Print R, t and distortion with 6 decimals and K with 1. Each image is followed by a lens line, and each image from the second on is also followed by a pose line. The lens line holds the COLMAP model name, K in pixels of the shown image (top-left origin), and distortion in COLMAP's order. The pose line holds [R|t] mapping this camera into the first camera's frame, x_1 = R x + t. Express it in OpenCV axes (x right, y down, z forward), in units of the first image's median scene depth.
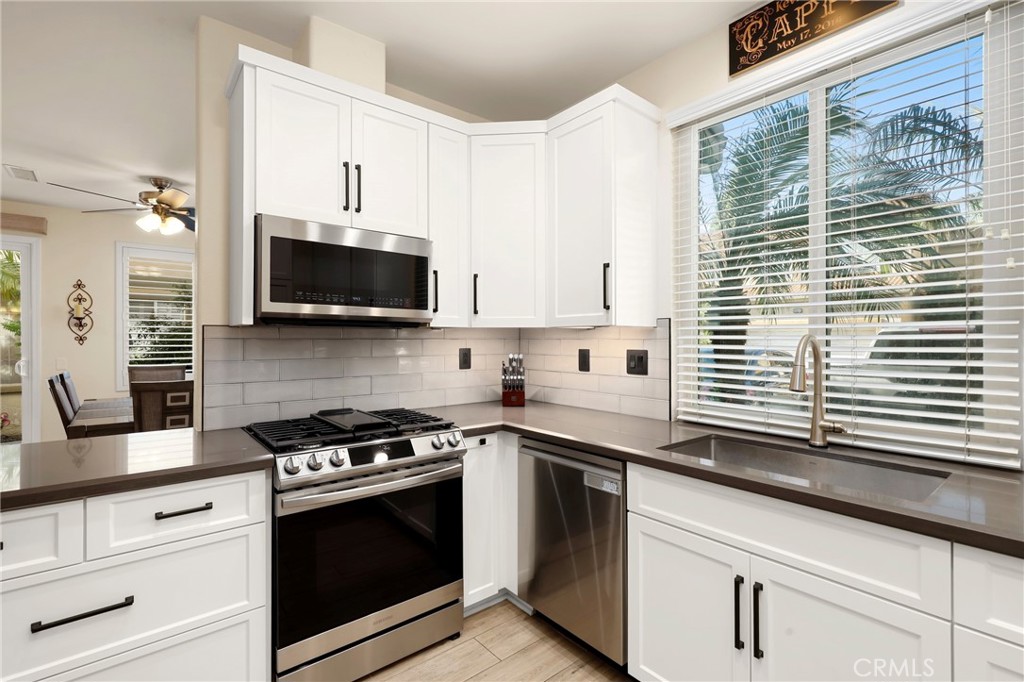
lens RADIAL K [[463.4, 0, 512.0], [0, 463.4, 341.0], [0, 0, 1]] dist [-0.001912, -0.001179]
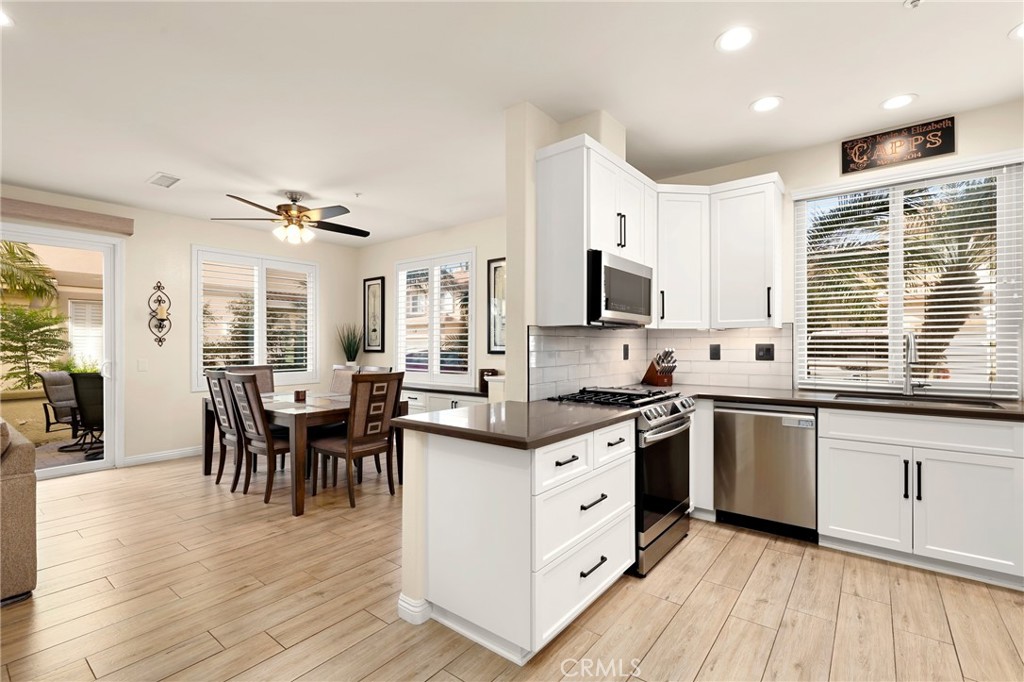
lens RADIAL K [[457.8, 0, 509.9], [0, 457.8, 346.4], [0, 0, 1]] dist [-0.000132, -0.000319]
pose [[0.979607, -0.004025, 0.200883, -0.908873], [0.003668, 0.999991, 0.002145, 0.022551], [-0.200890, -0.001364, 0.979613, -0.310237]]
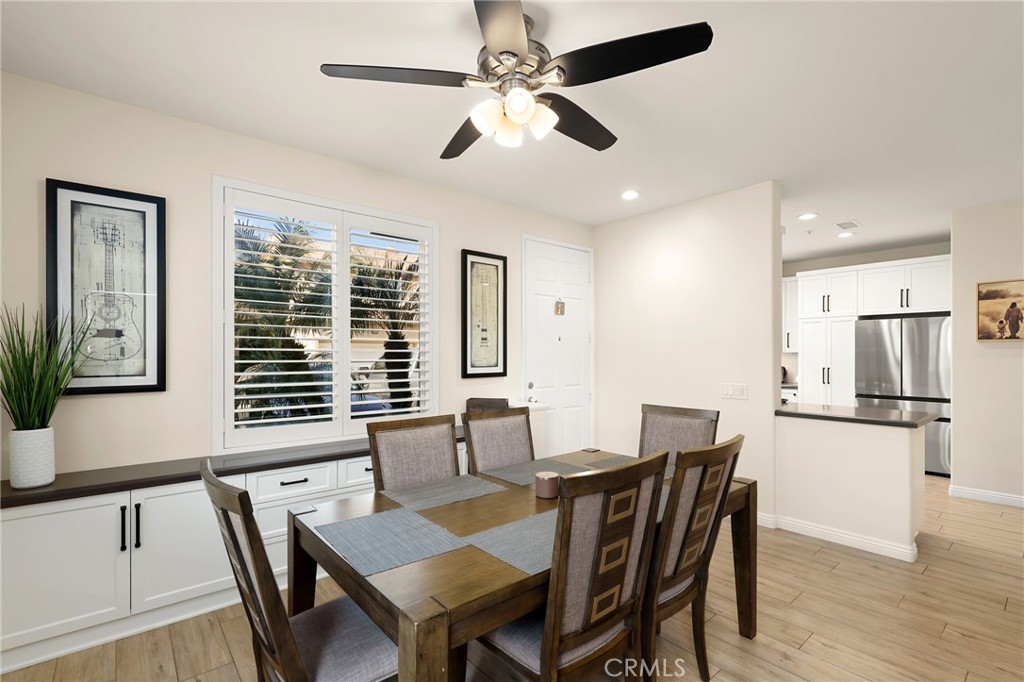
lens RADIAL K [[472.2, 0, 521.1], [0, 472.2, 355.4], [0, 0, 1]] dist [0.001042, 0.000469]
pose [[-0.007385, -0.004368, 0.999963, -2.324532], [0.002672, 0.999987, 0.004388, -0.028063], [-0.999969, 0.002704, -0.007373, 1.839397]]
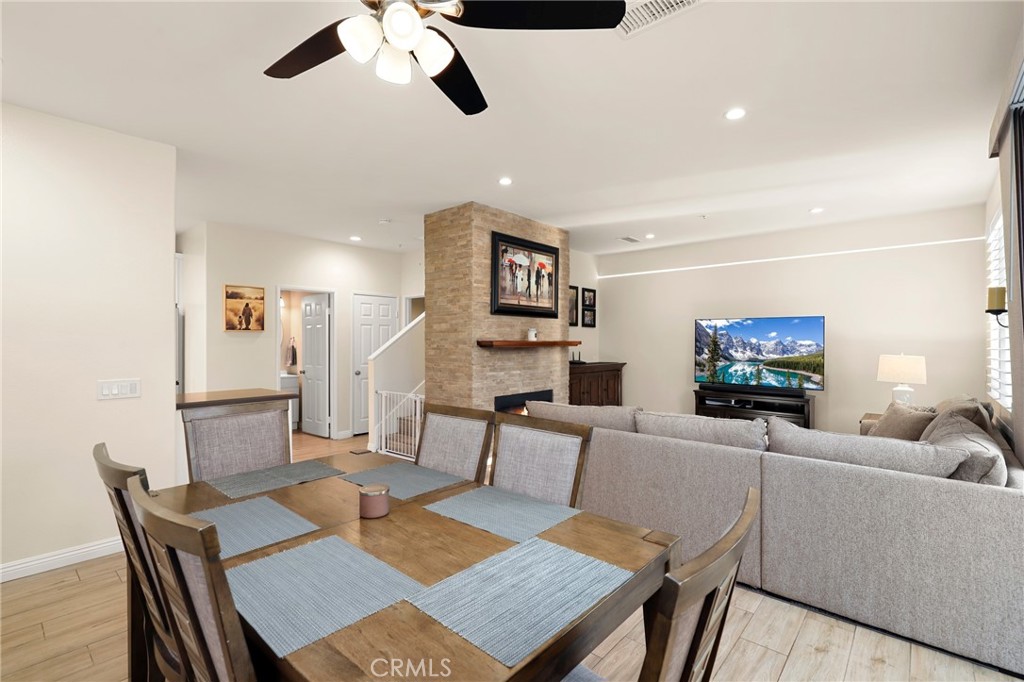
lens RADIAL K [[464.3, 0, 522.4], [0, 464.3, 341.6], [0, 0, 1]] dist [-0.000451, -0.000135]
pose [[-0.986819, 0.000572, -0.161826, -1.509427], [0.000065, 0.999995, 0.003140, -0.026082], [0.161827, 0.003088, -0.986814, 2.555284]]
